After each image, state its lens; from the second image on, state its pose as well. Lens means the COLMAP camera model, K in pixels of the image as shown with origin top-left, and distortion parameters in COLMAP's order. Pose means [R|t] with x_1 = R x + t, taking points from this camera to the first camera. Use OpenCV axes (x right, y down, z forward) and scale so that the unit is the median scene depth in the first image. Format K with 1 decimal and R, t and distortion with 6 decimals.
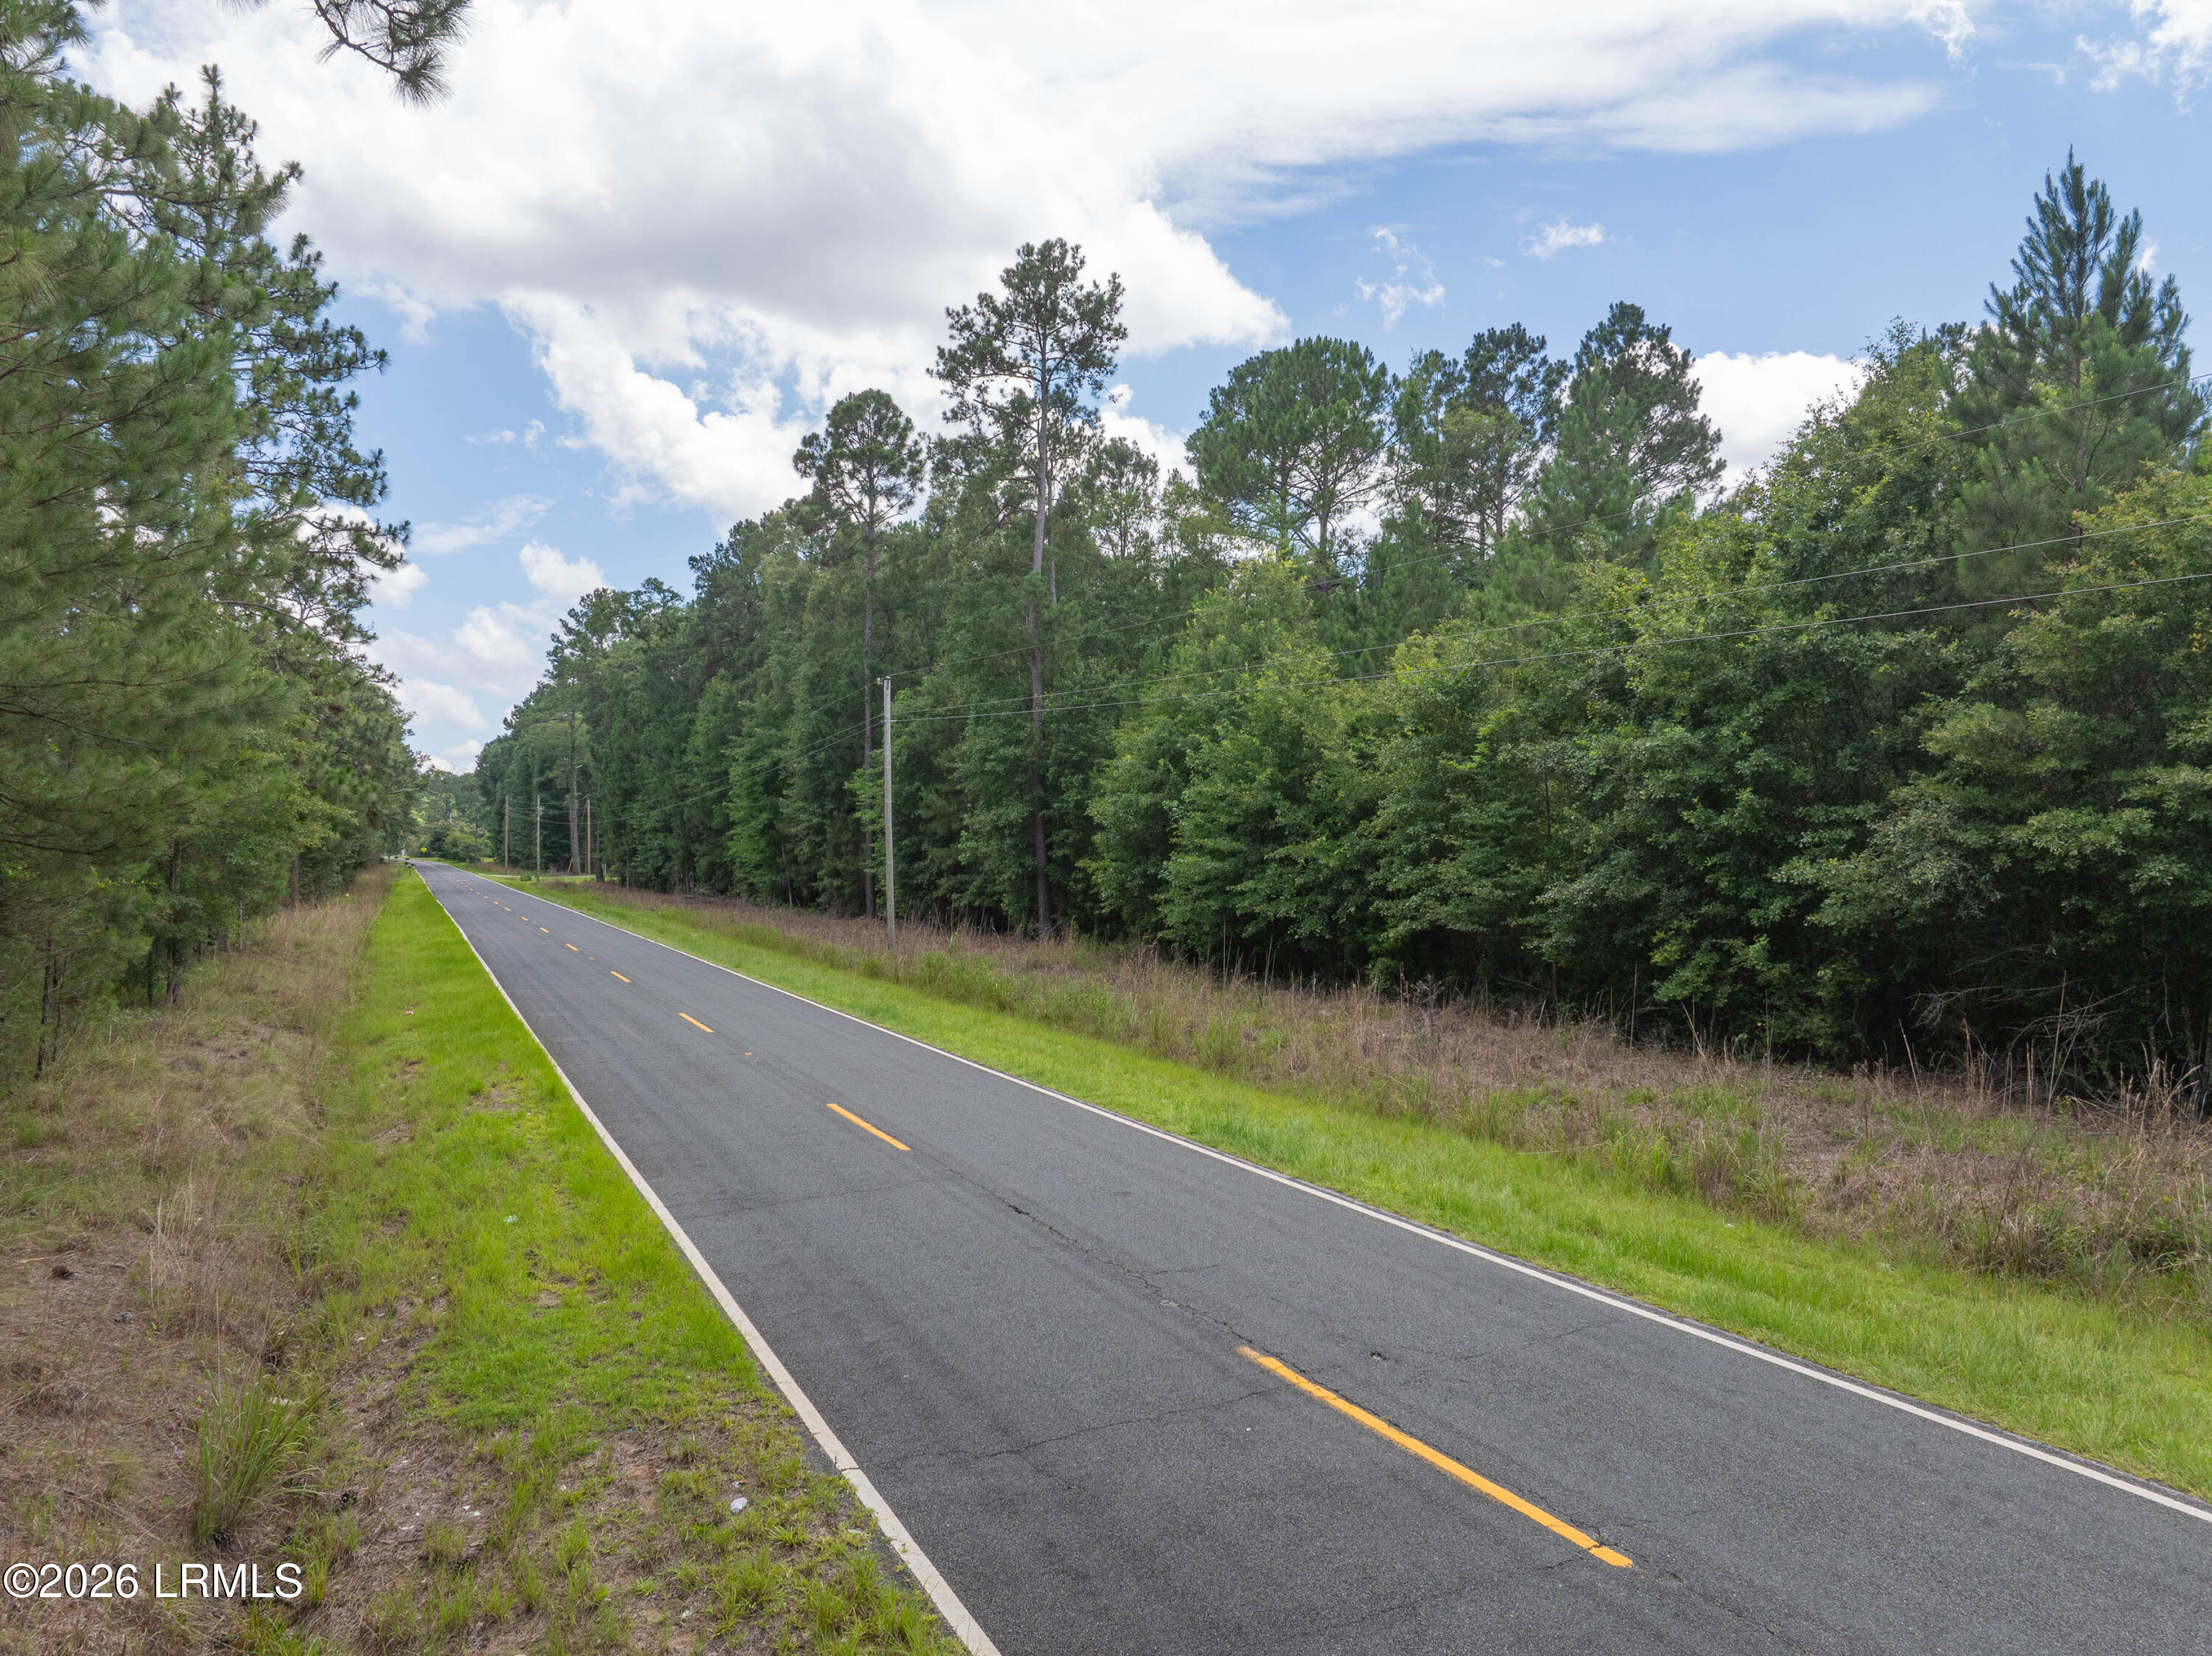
lens RADIAL K [[1483.9, 0, 1106.3], [0, 1483.9, 844.3], [0, 0, 1]] dist [-0.031436, -0.000132]
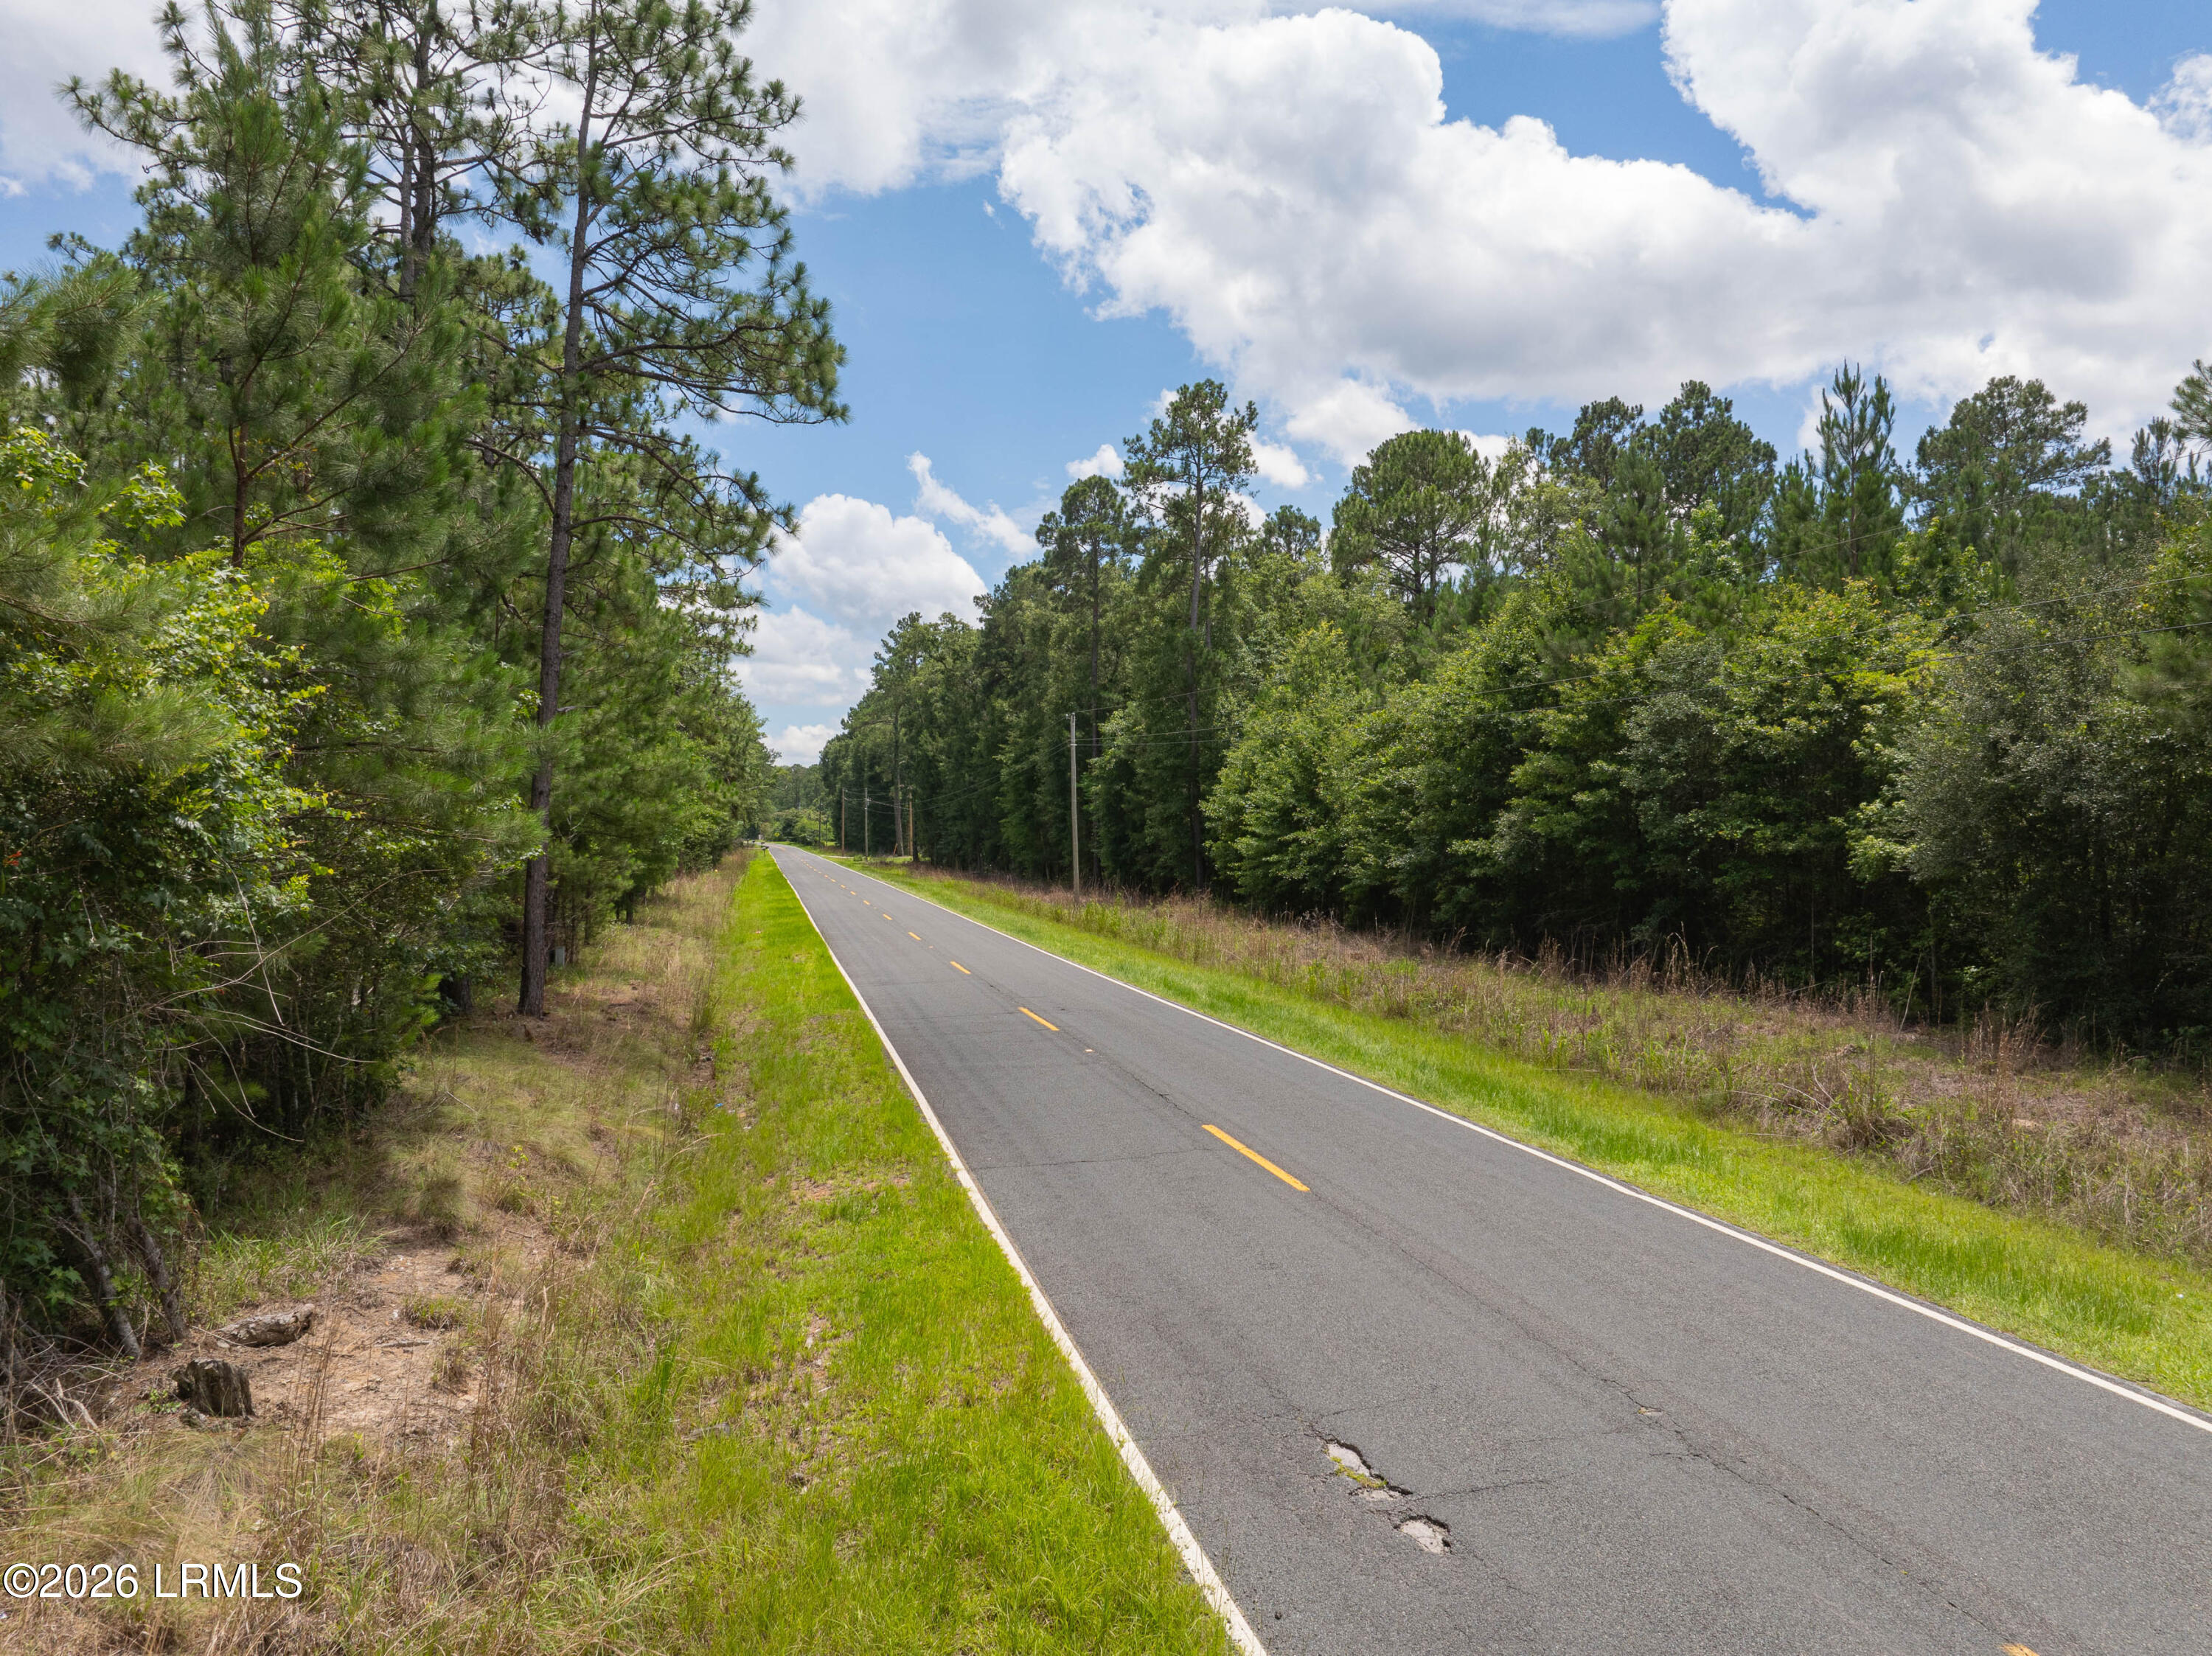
lens RADIAL K [[1483.9, 0, 1105.4], [0, 1483.9, 819.6], [0, 0, 1]] dist [-0.031436, -0.000132]
pose [[0.976638, -0.002118, -0.214882, 0.125472], [0.000711, 0.999978, -0.006627, -0.000778], [0.214891, 0.006319, 0.976618, -0.251920]]
